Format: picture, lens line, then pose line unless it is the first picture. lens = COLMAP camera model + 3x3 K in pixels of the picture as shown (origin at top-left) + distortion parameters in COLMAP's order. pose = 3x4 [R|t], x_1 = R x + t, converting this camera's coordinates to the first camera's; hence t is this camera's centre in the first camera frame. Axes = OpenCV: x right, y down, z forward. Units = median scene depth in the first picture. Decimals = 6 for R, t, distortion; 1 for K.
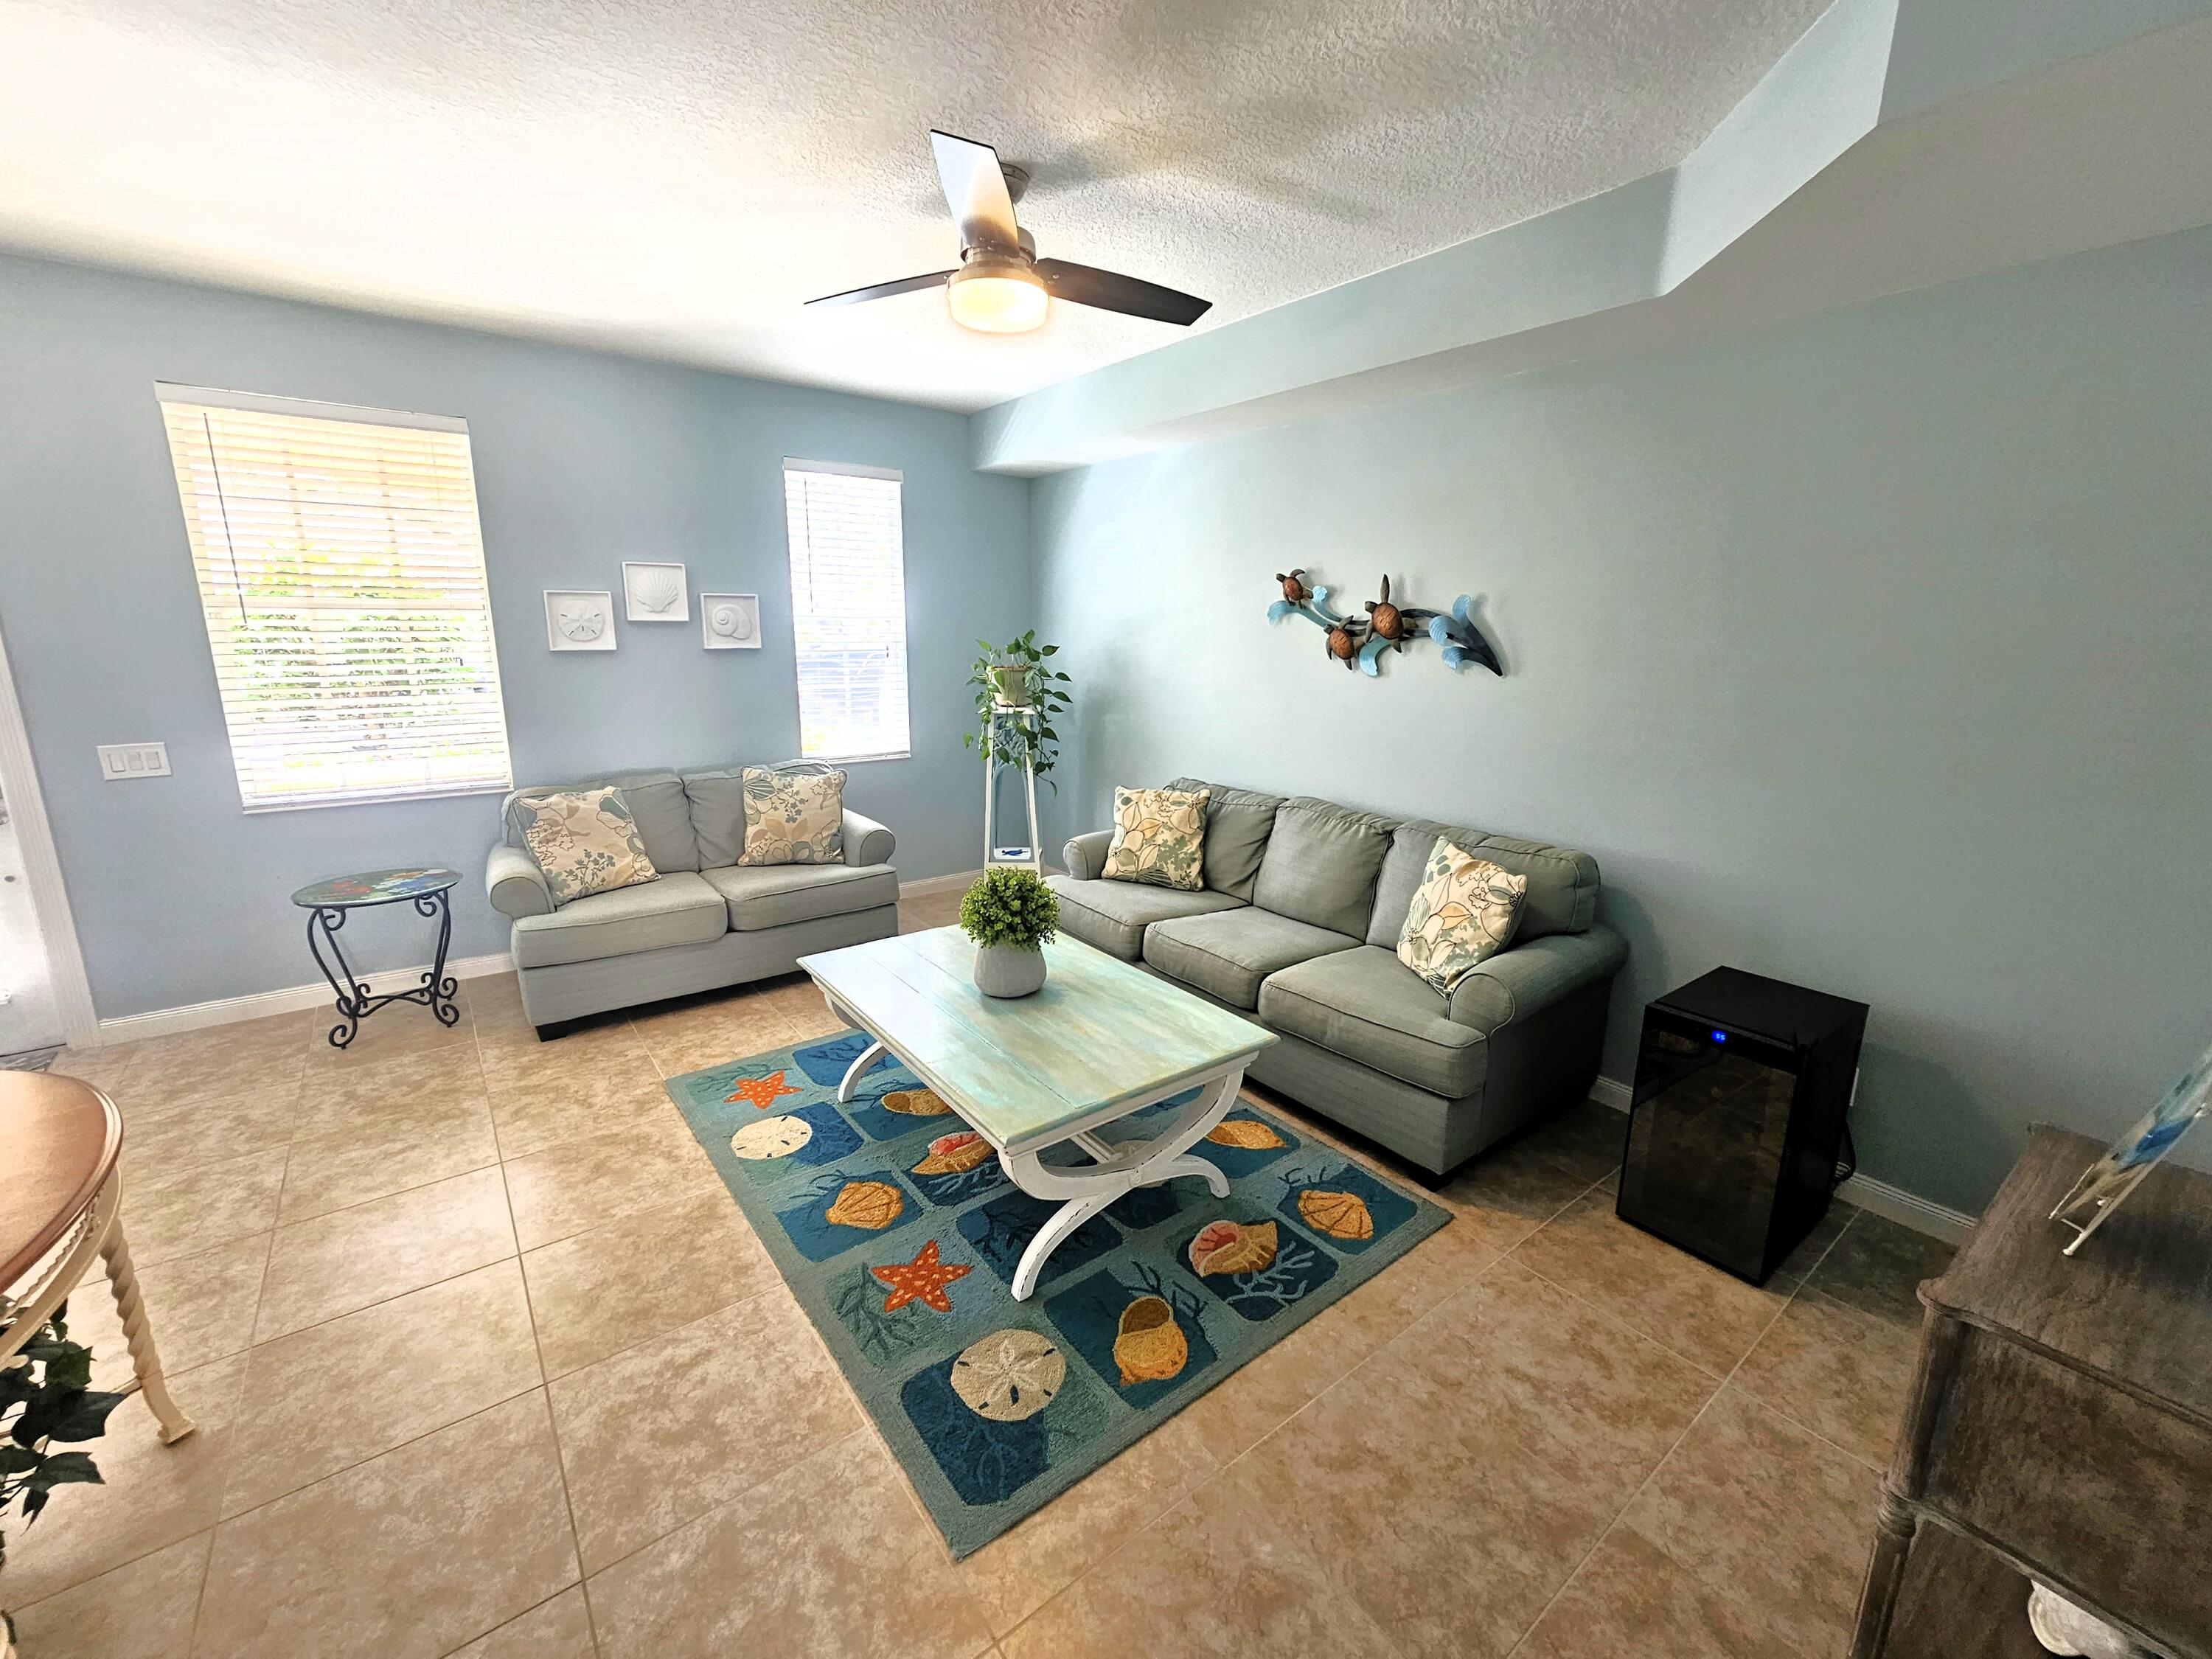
lens RADIAL K [[899.3, 0, 1100.0], [0, 899.3, 824.6], [0, 0, 1]] dist [0.002004, -0.000046]
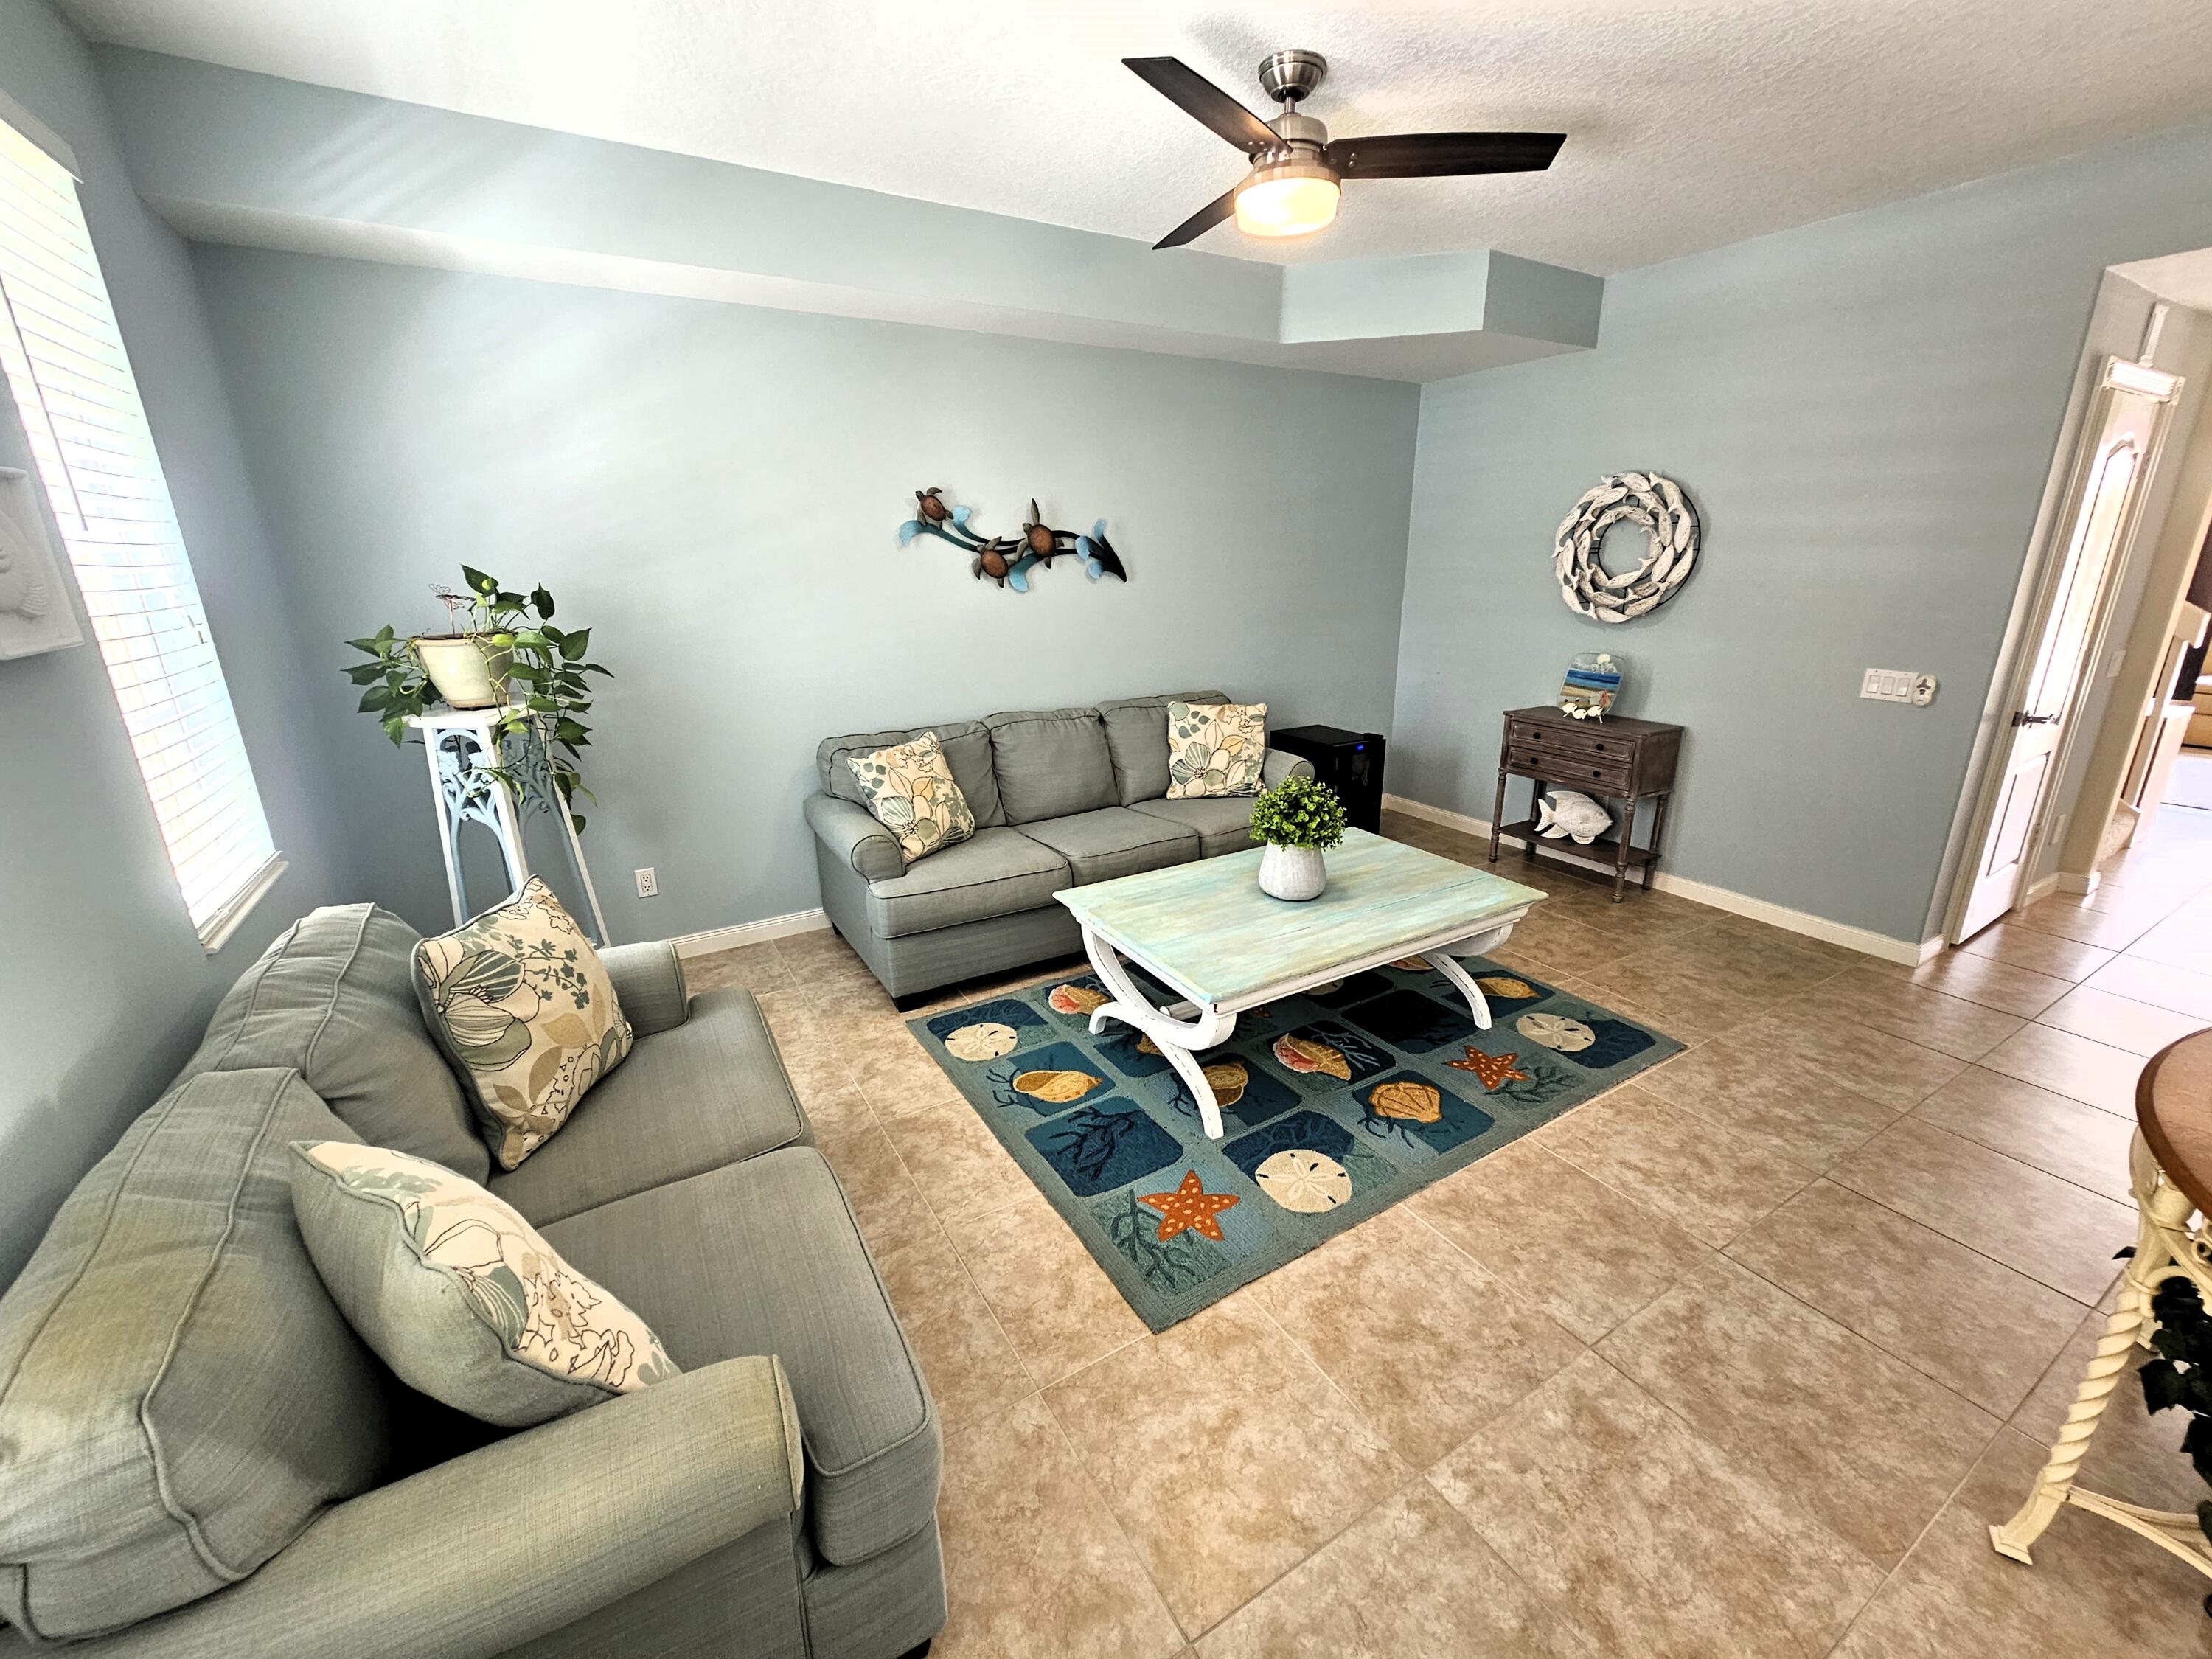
lens RADIAL K [[899.3, 0, 1107.5], [0, 899.3, 828.8], [0, 0, 1]] dist [0.002004, -0.000046]
pose [[0.114611, -0.307535, 0.944609, -1.011705], [0.227718, 0.933689, 0.276351, -0.212717], [-0.966958, 0.183432, 0.177042, 0.917242]]
